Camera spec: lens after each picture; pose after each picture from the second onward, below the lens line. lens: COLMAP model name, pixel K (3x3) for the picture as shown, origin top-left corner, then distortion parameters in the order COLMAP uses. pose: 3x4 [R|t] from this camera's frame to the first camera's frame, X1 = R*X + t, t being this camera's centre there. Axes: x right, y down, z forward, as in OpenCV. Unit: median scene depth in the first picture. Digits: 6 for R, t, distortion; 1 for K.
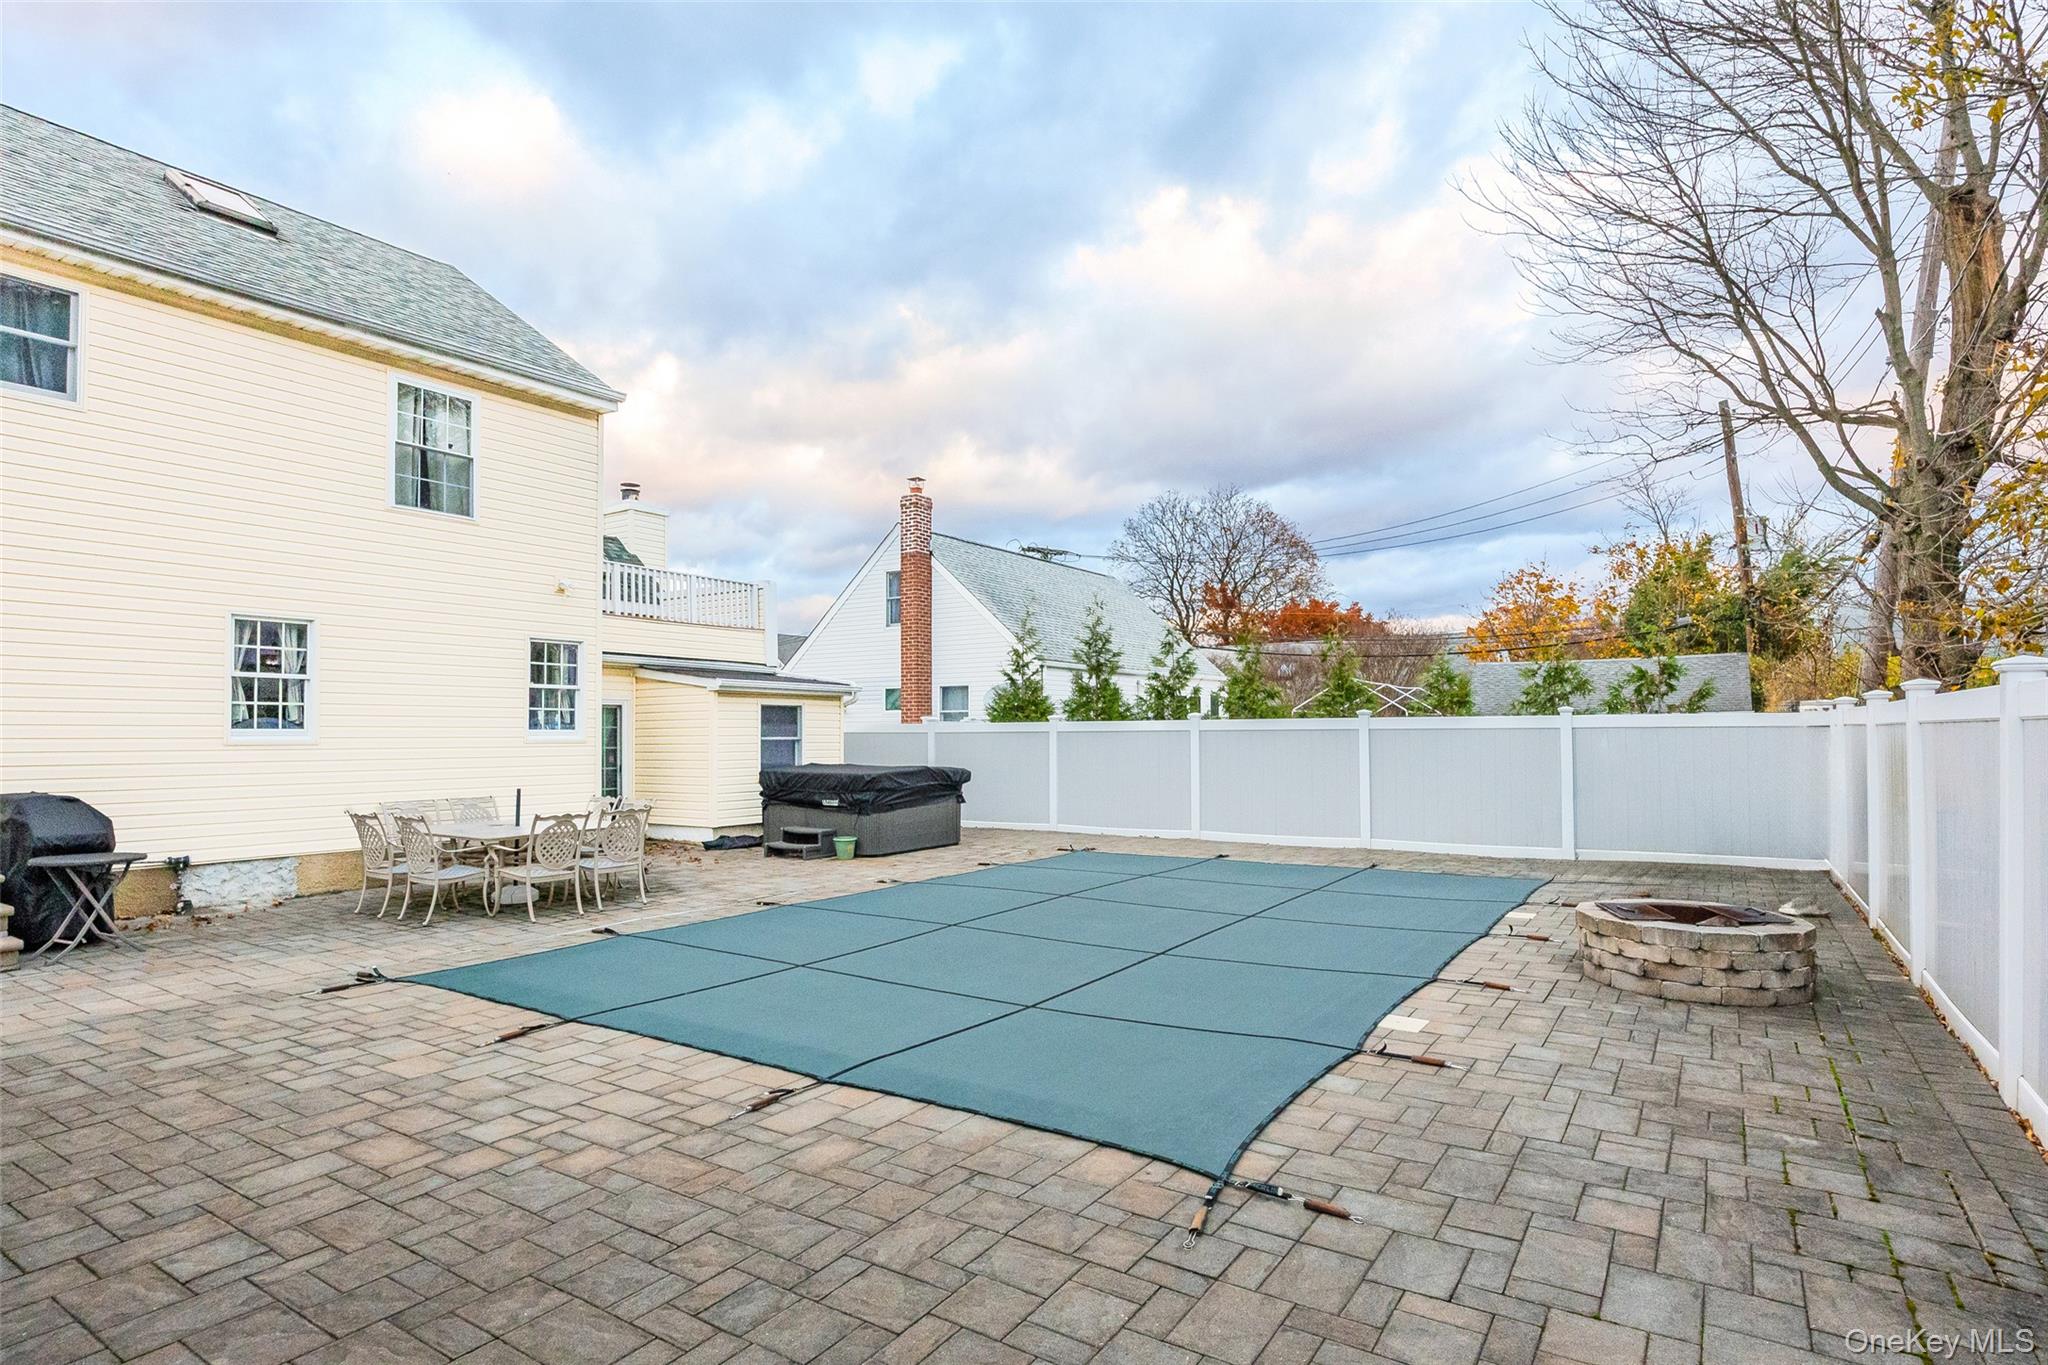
lens RADIAL K [[1058.9, 0, 1028.1], [0, 1058.9, 715.2], [0, 0, 1]] dist [-0.018223, 0.000921]
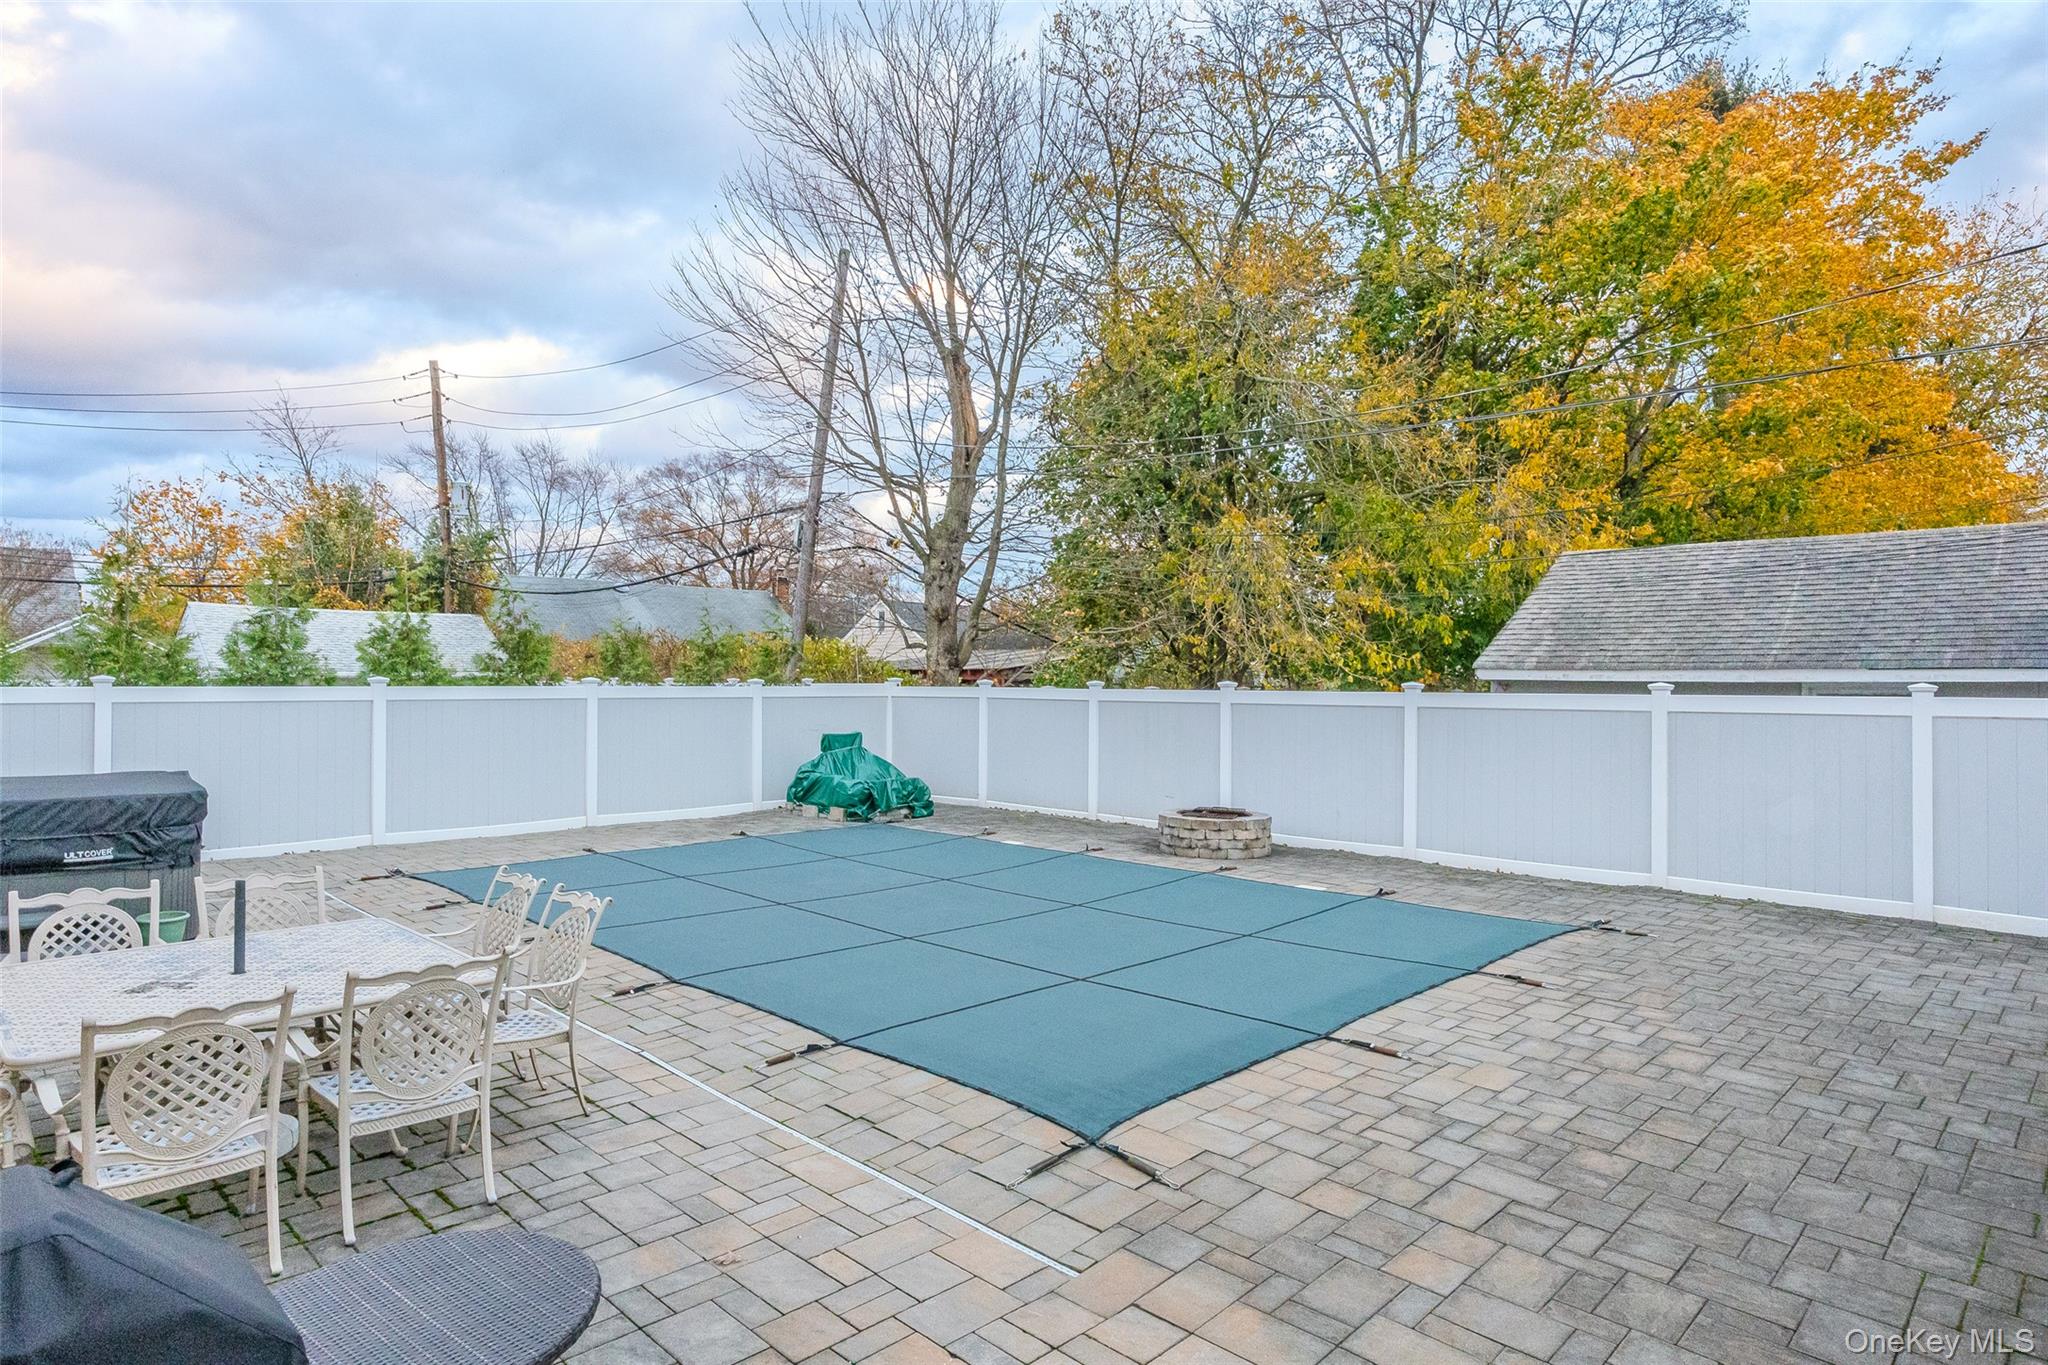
lens RADIAL K [[1148.7, 0, 1024.0], [0, 1148.7, 682.5], [0, 0, 1]] dist [-0.020325, 0.001715]
pose [[0.210536, 0.002455, 0.977583, -1.883910], [-0.021396, 0.999769, 0.002097, -0.037754], [-0.977352, -0.021358, 0.210540, 1.310316]]
